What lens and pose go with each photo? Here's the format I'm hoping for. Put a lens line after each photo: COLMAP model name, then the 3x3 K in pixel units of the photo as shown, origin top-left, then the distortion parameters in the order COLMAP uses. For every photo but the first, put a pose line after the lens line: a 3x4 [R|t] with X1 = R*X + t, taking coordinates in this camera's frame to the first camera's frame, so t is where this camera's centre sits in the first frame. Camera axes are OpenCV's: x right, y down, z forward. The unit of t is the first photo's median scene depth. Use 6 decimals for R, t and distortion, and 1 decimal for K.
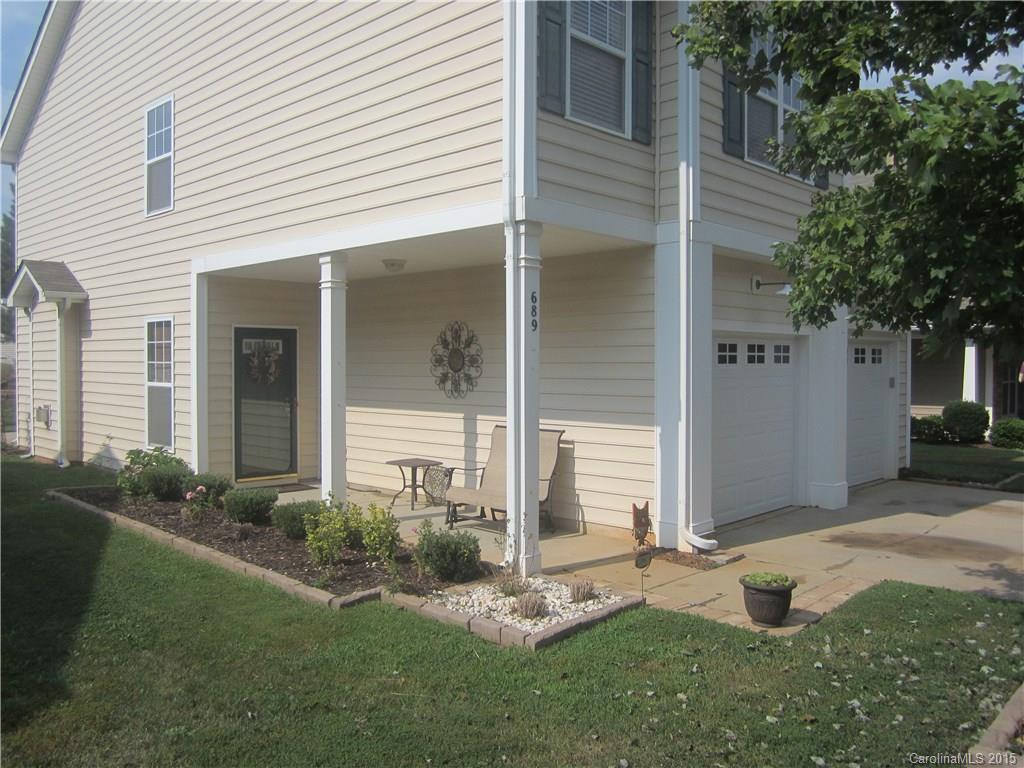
lens RADIAL K [[847.7, 0, 512.9], [0, 847.7, 383.7], [0, 0, 1]] dist [-0.018031, -0.007600]
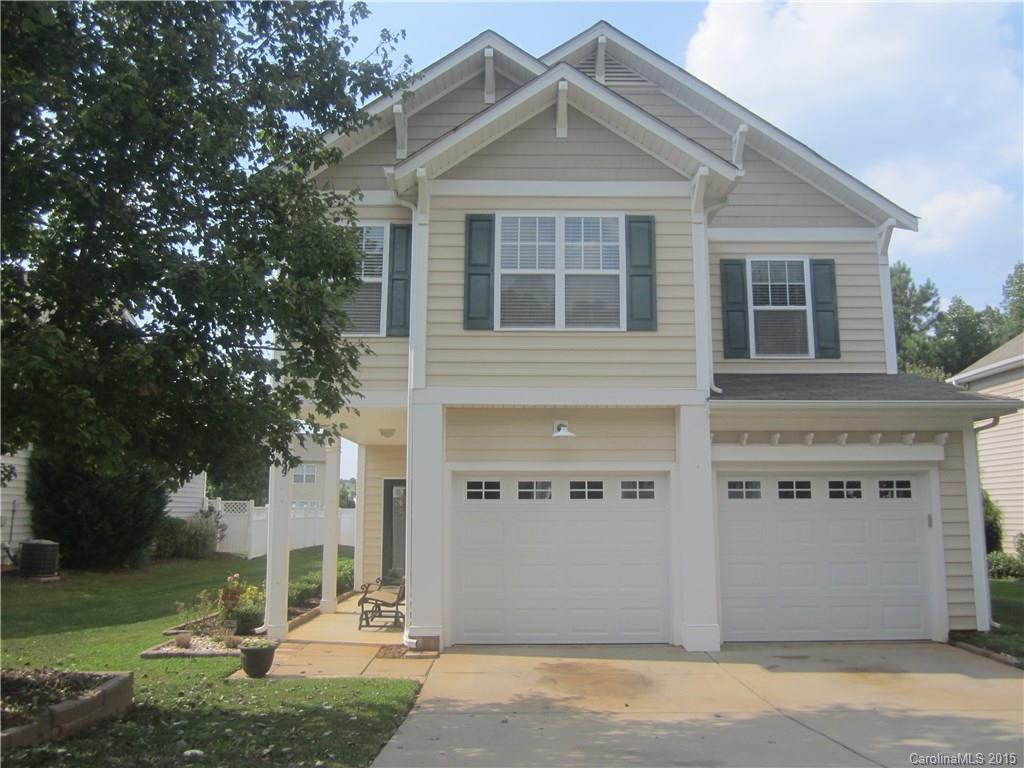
lens RADIAL K [[847.7, 0, 513.6], [0, 847.7, 384.1], [0, 0, 1]] dist [-0.018031, -0.007600]
pose [[0.687025, -0.111274, -0.718063, 1.027704], [-0.014822, 0.985853, -0.166953, 0.013780], [0.726482, 0.125344, 0.675657, 0.179304]]
